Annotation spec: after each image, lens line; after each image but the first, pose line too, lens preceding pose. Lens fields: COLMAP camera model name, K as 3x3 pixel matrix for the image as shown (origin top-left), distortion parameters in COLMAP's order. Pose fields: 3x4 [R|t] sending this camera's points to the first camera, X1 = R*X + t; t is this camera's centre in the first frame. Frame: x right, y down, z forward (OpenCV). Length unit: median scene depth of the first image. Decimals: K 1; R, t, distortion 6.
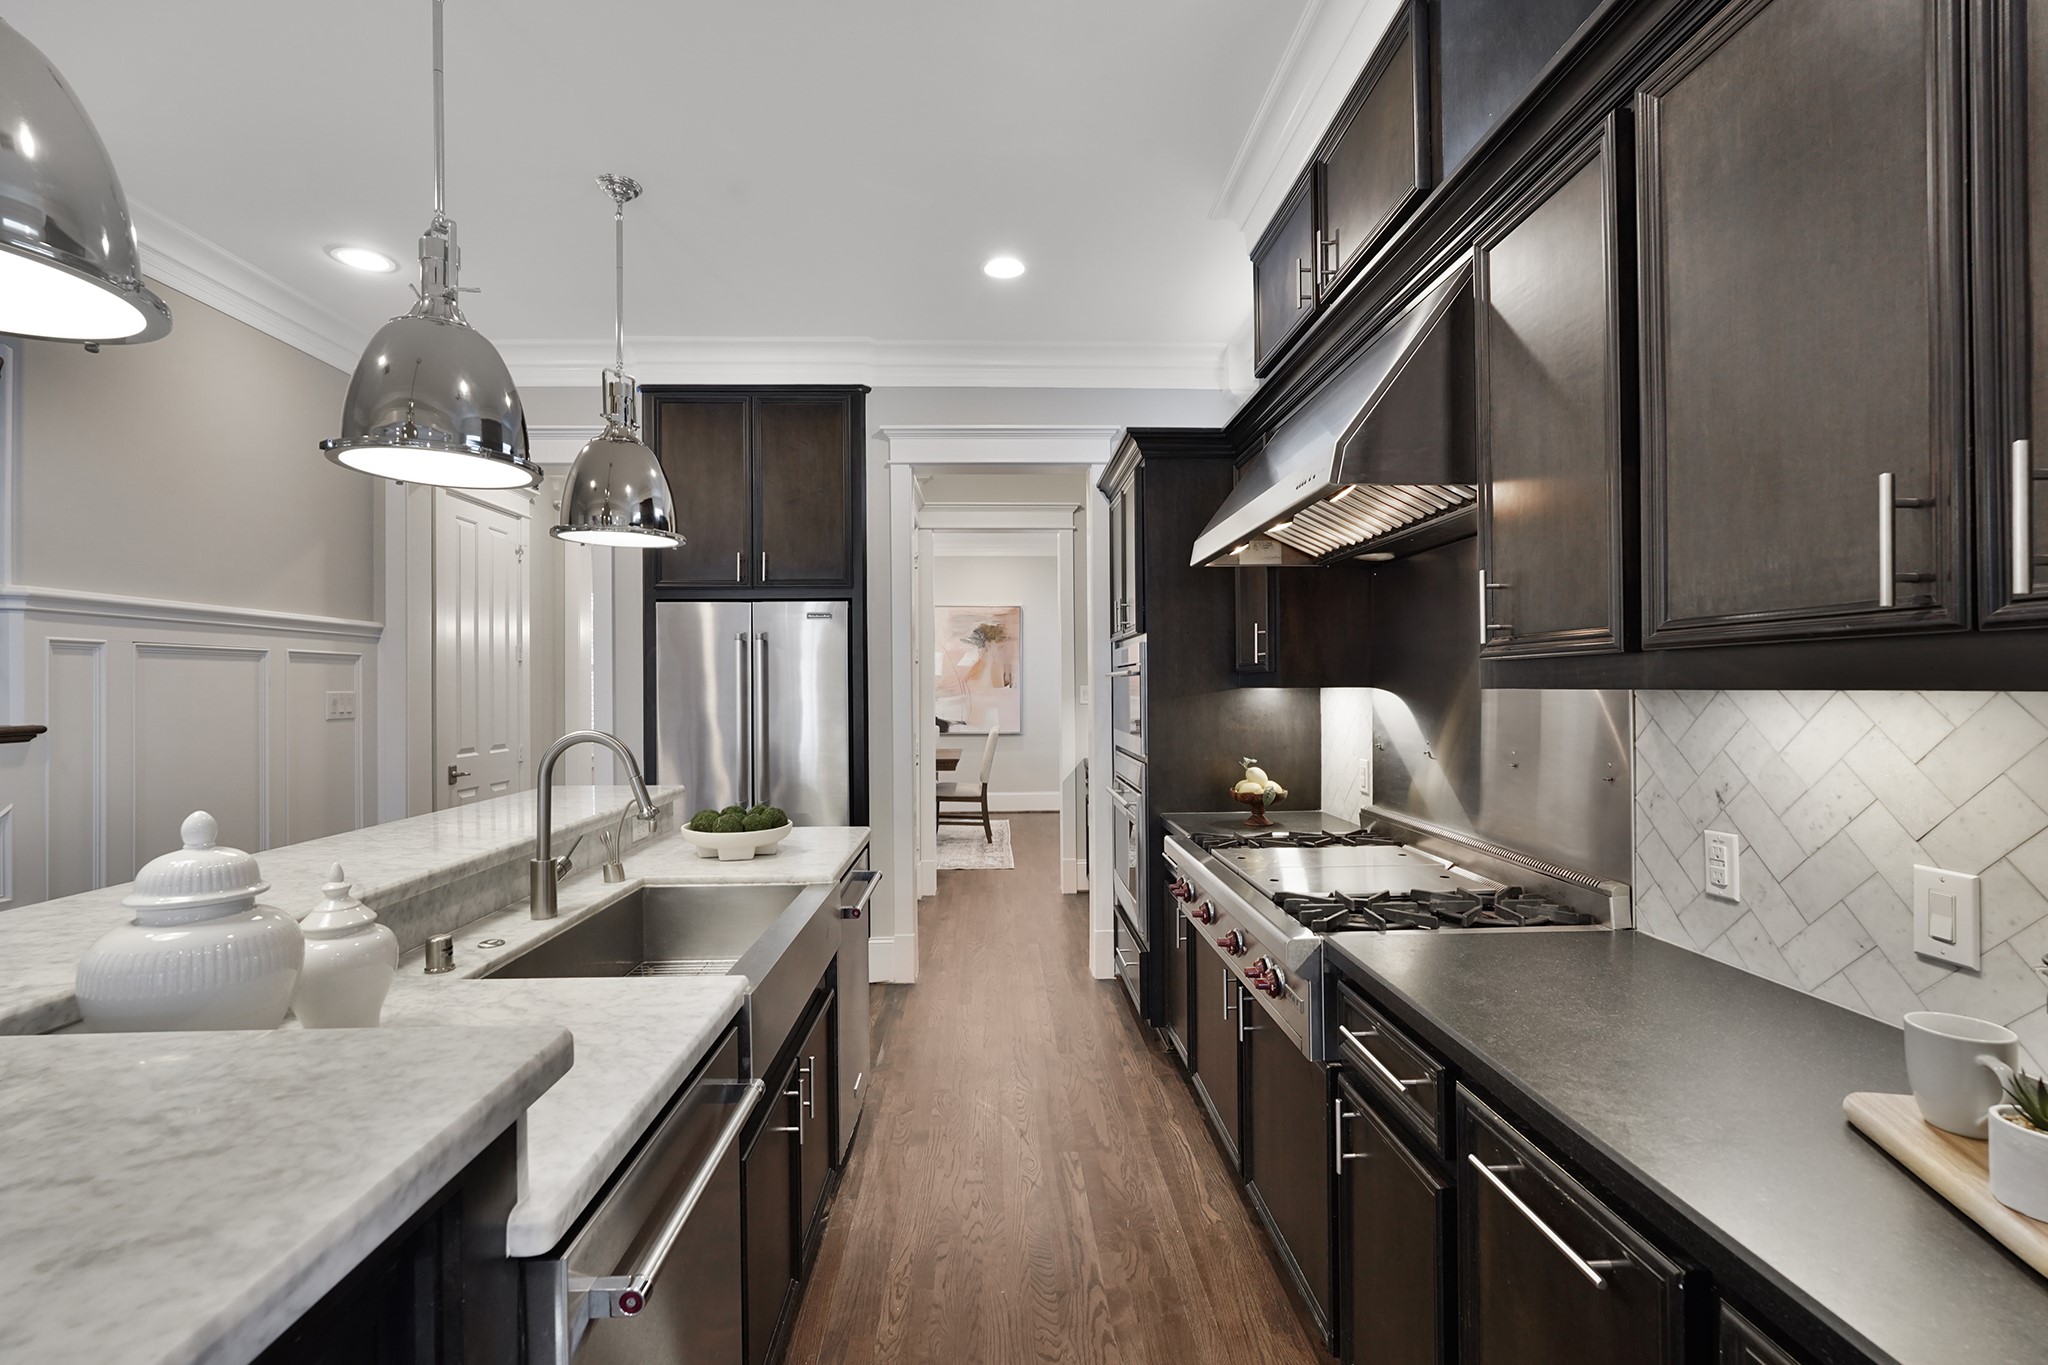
lens RADIAL K [[912.6, 0, 1026.5], [0, 912.6, 687.2], [0, 0, 1]] dist [-0.007476, 0.004561]
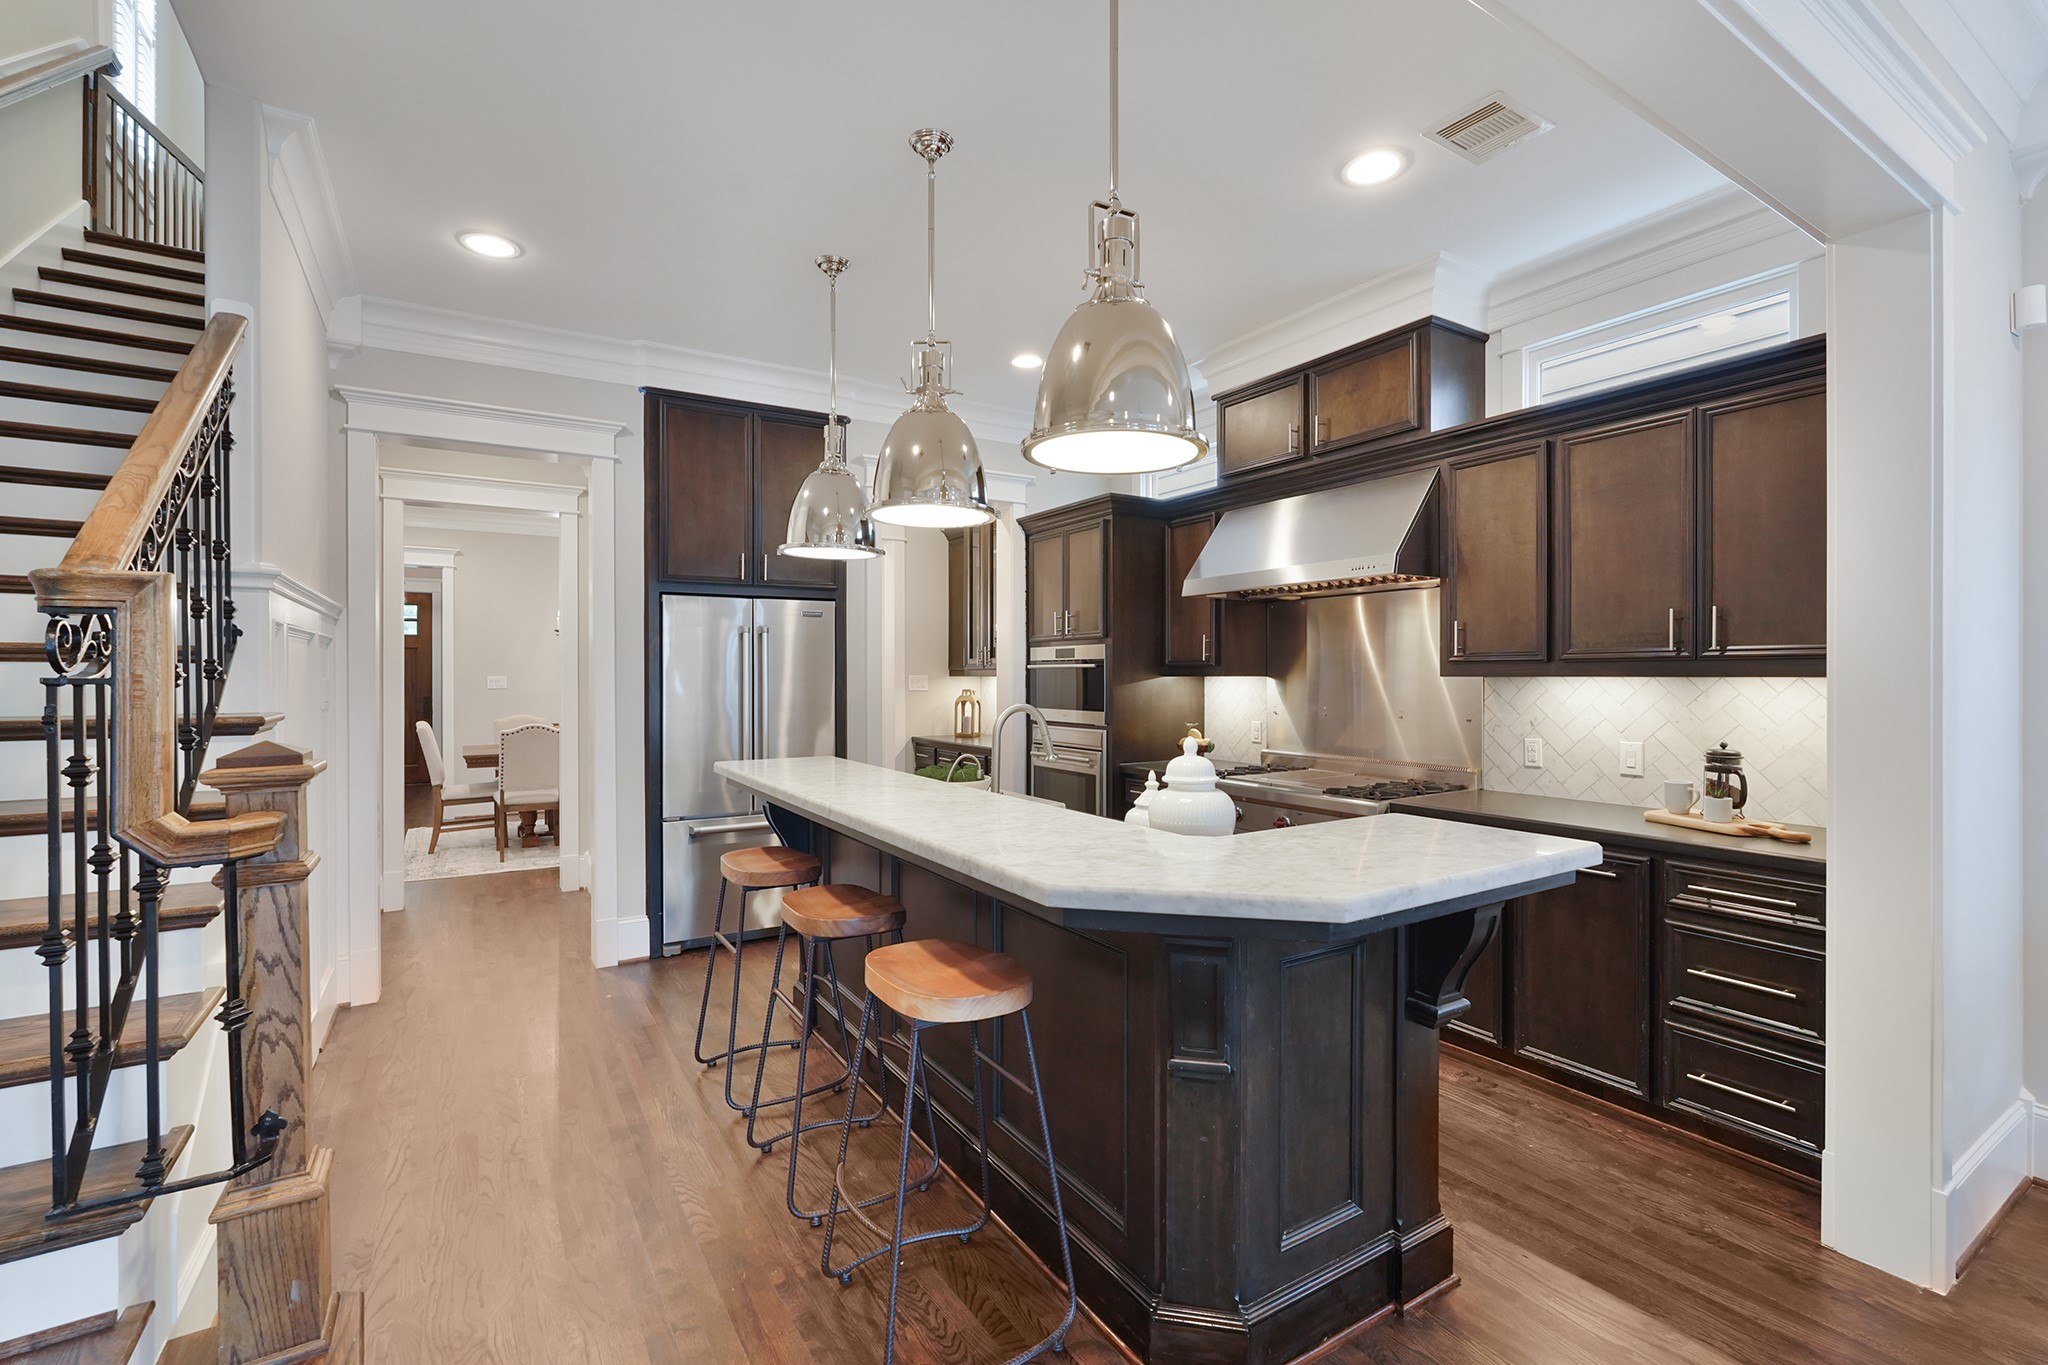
lens RADIAL K [[912.6, 0, 1036.5], [0, 912.6, 680.1], [0, 0, 1]] dist [-0.007476, 0.004561]
pose [[0.858550, 0.002507, 0.512723, -0.843352], [-0.003323, 0.999994, 0.000675, 0.007146], [-0.512718, -0.002283, 0.858554, -0.192719]]
